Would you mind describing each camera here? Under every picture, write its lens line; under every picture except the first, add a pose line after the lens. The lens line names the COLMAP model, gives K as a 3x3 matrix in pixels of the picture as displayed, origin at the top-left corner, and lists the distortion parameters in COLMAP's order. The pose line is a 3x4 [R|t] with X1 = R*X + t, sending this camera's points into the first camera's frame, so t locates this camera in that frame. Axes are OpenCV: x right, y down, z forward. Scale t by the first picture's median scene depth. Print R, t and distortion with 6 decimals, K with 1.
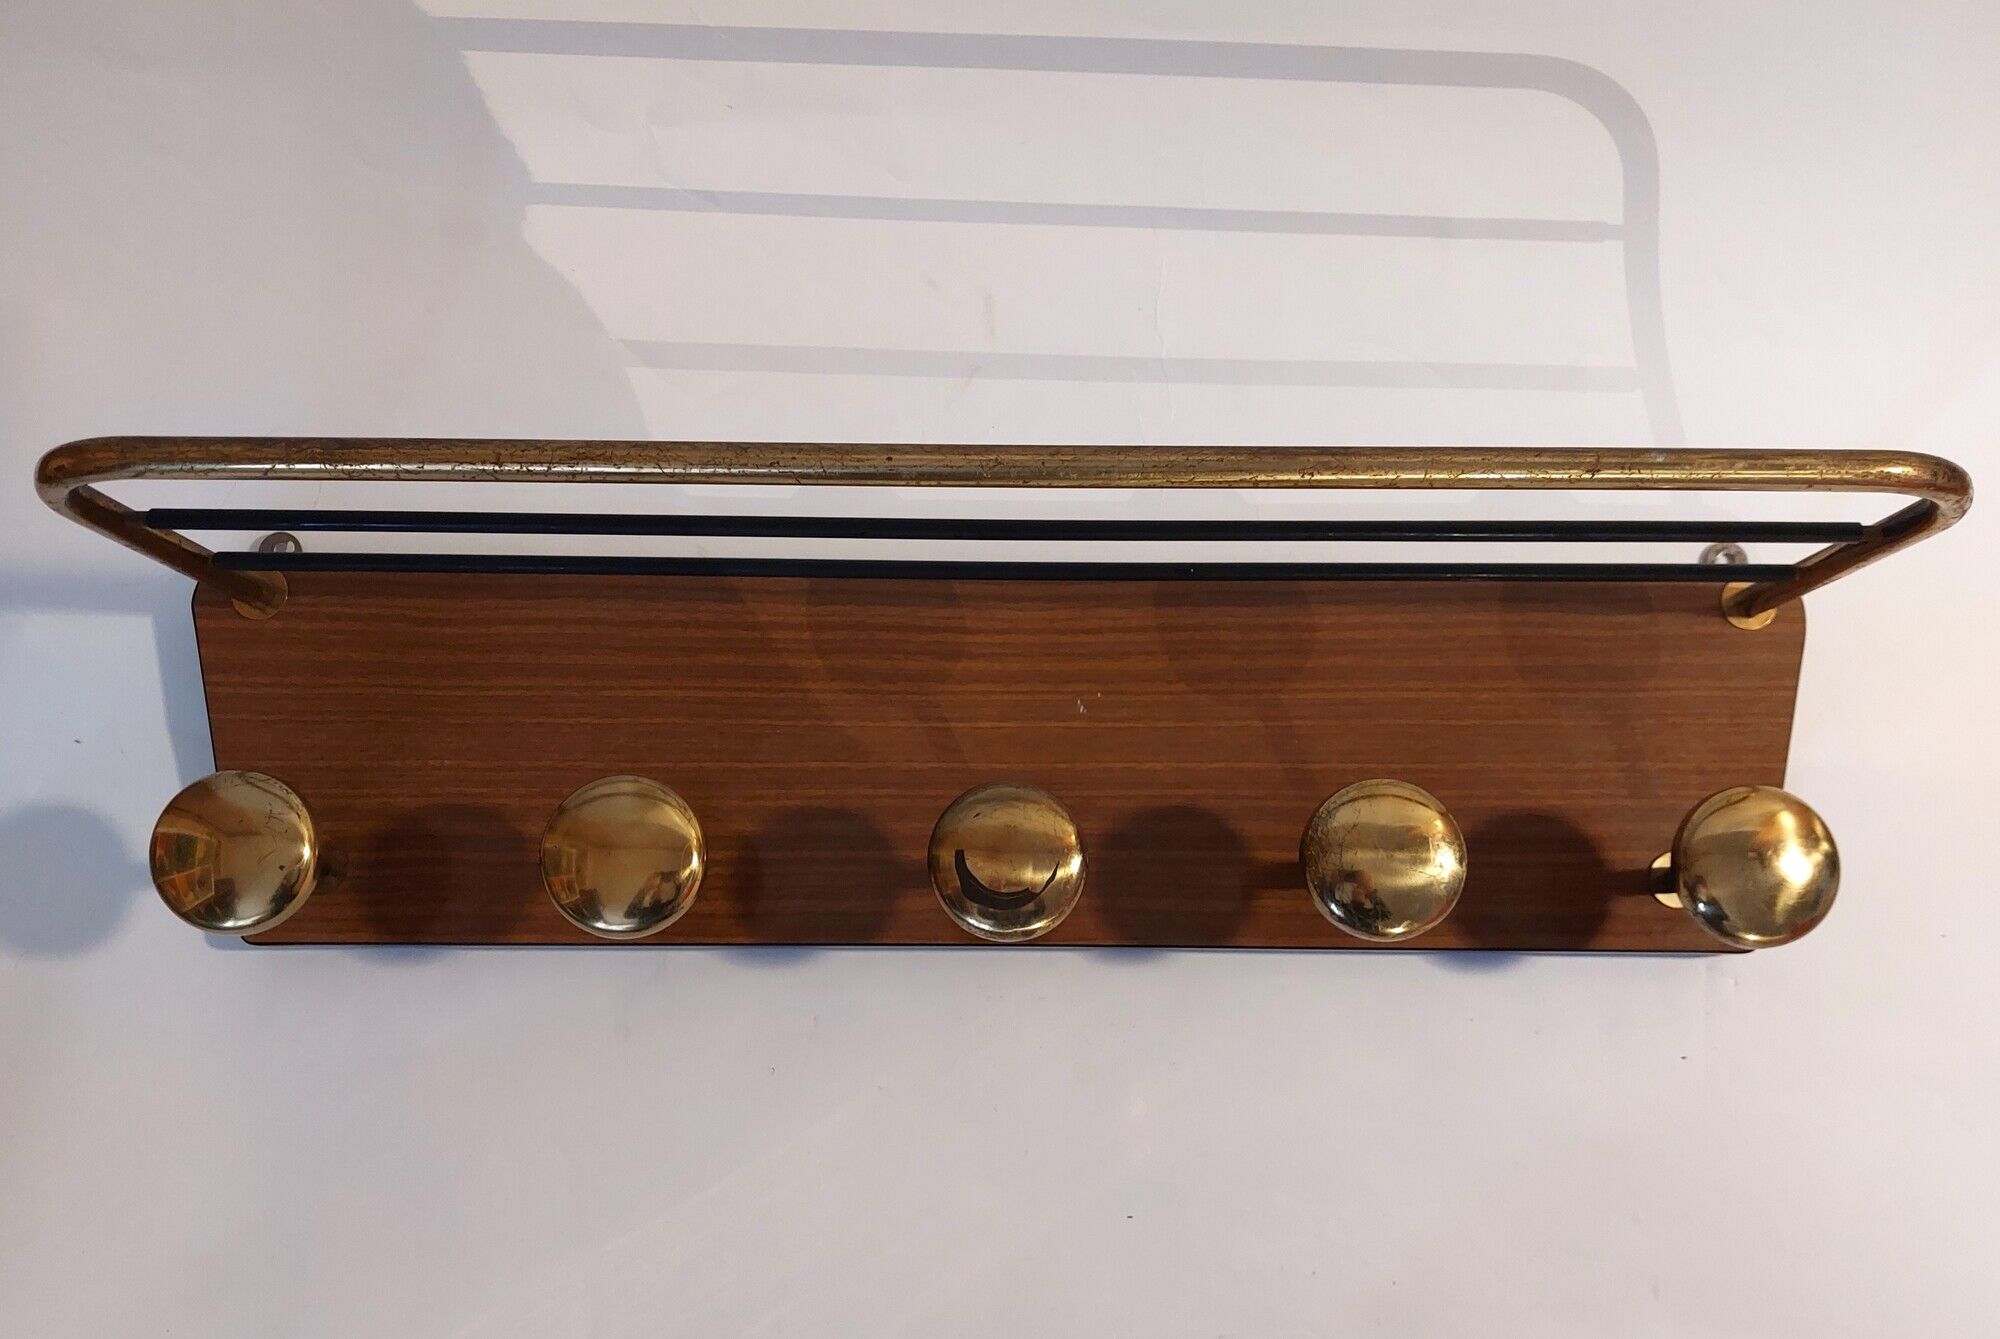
lens RADIAL K [[1509.5, 0, 1005.6], [0, 1509.5, 782.5], [0, 0, 1]] dist [-0.000541, -0.042025]
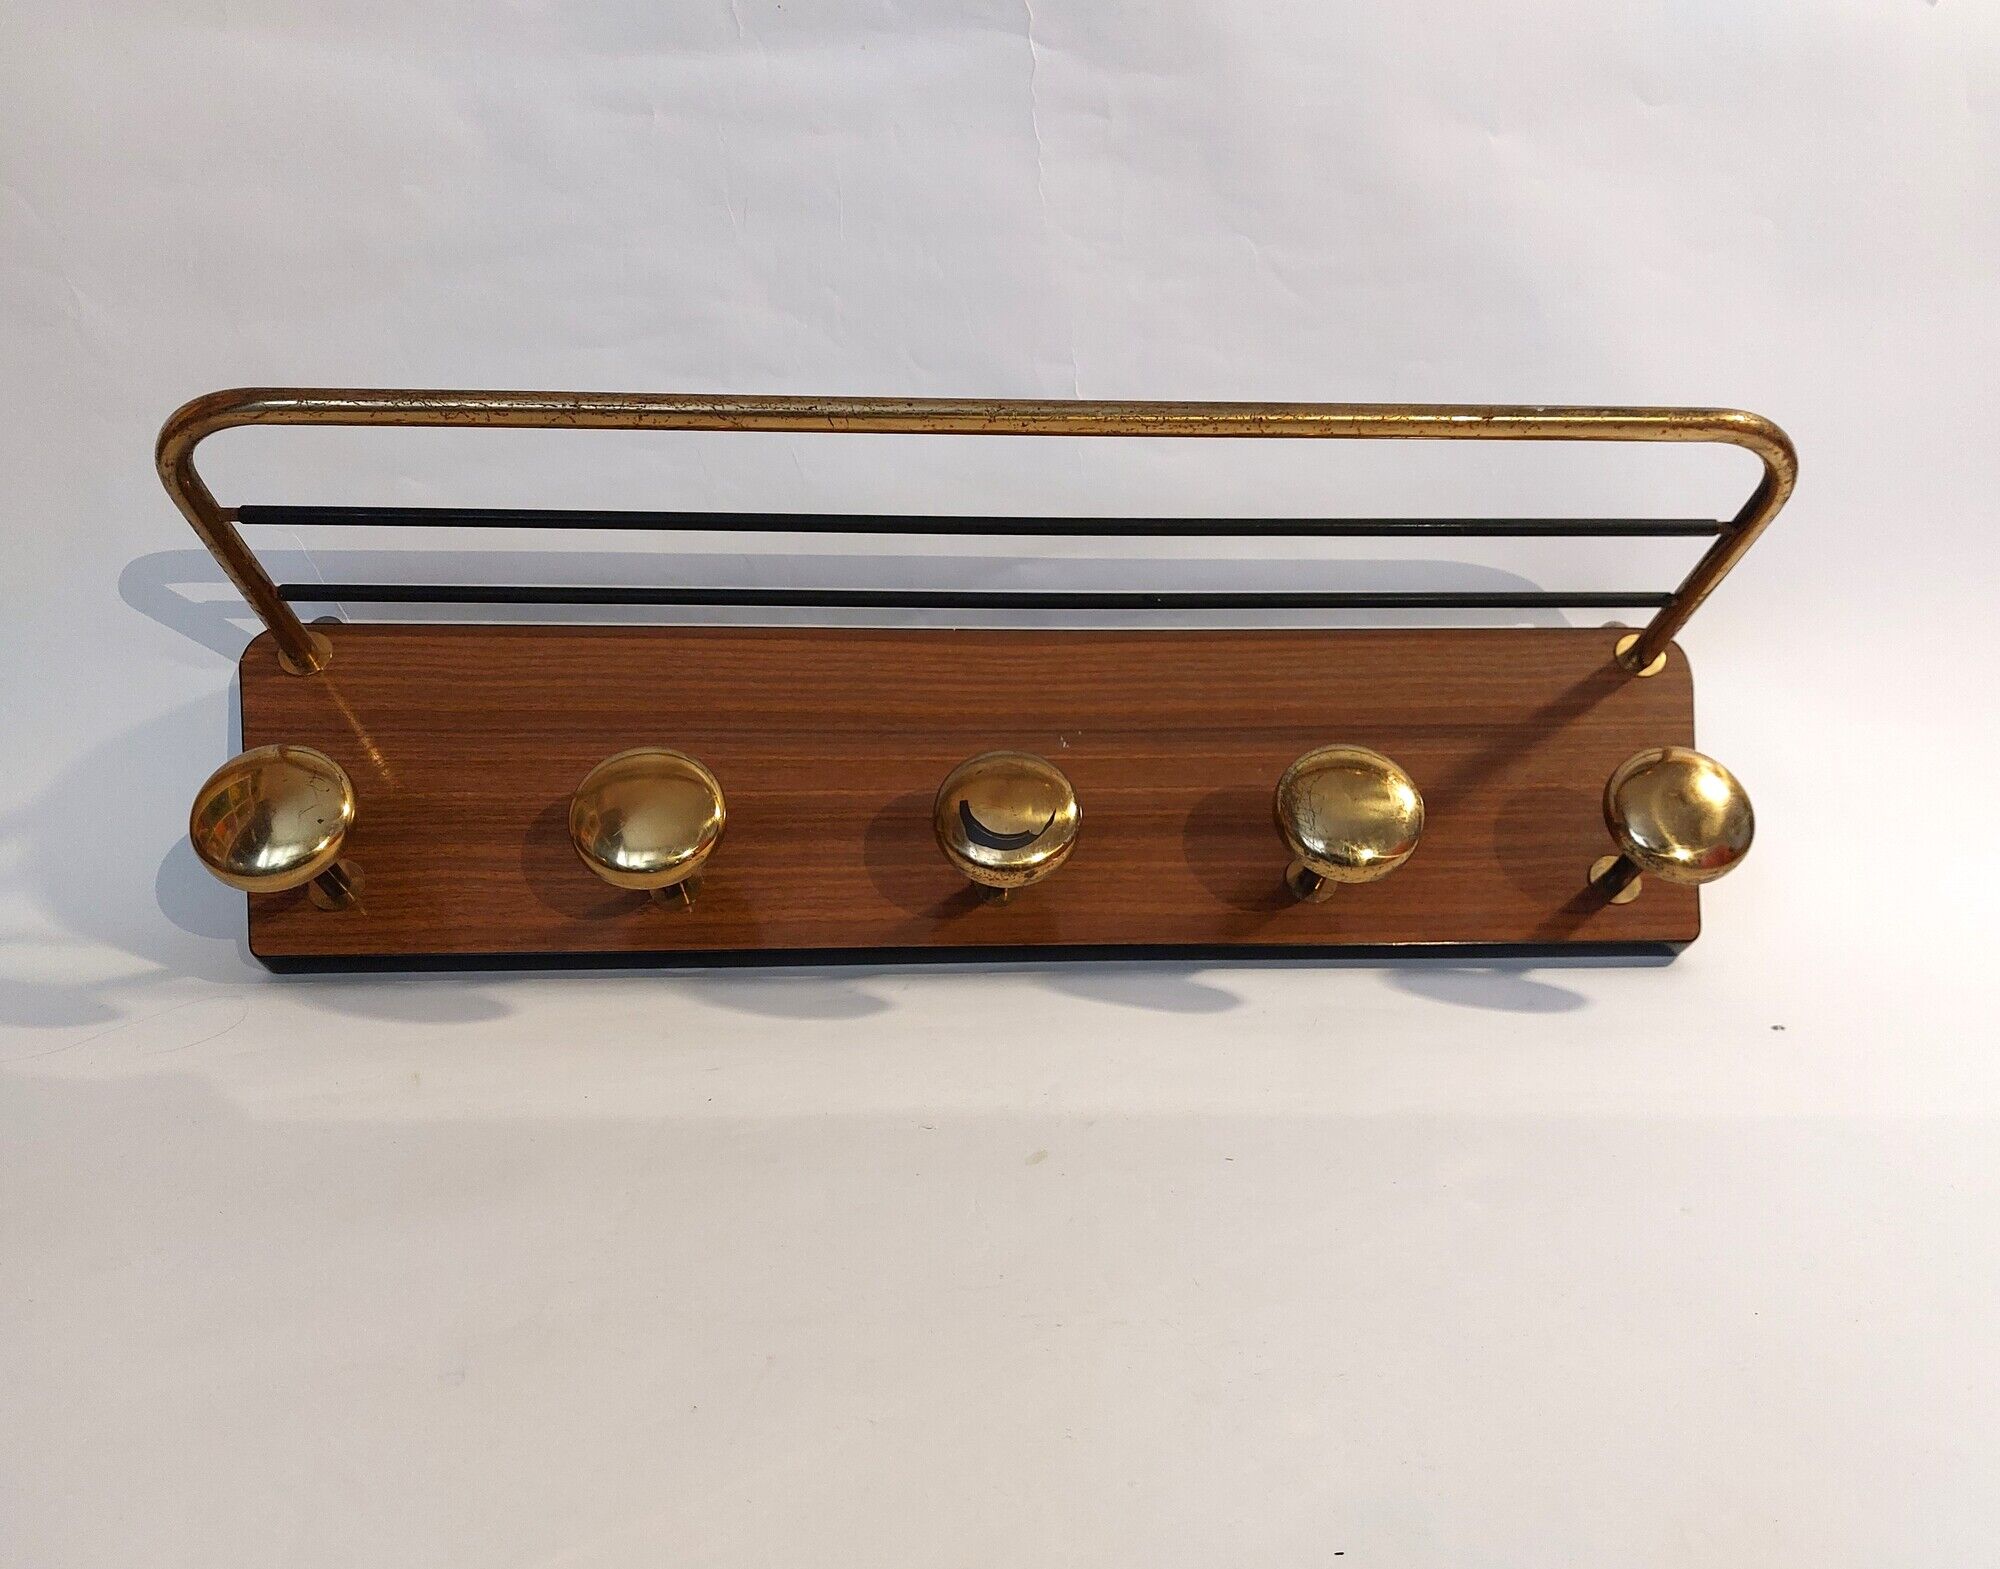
lens RADIAL K [[1512.2, 0, 1017.3], [0, 1512.2, 785.6], [0, 0, 1]] dist [-0.005656, -0.011089]
pose [[0.998033, -0.013699, 0.061177, -0.055543], [0.032843, 0.945454, -0.324096, 0.365352], [-0.053400, 0.325468, 0.944044, -0.028472]]
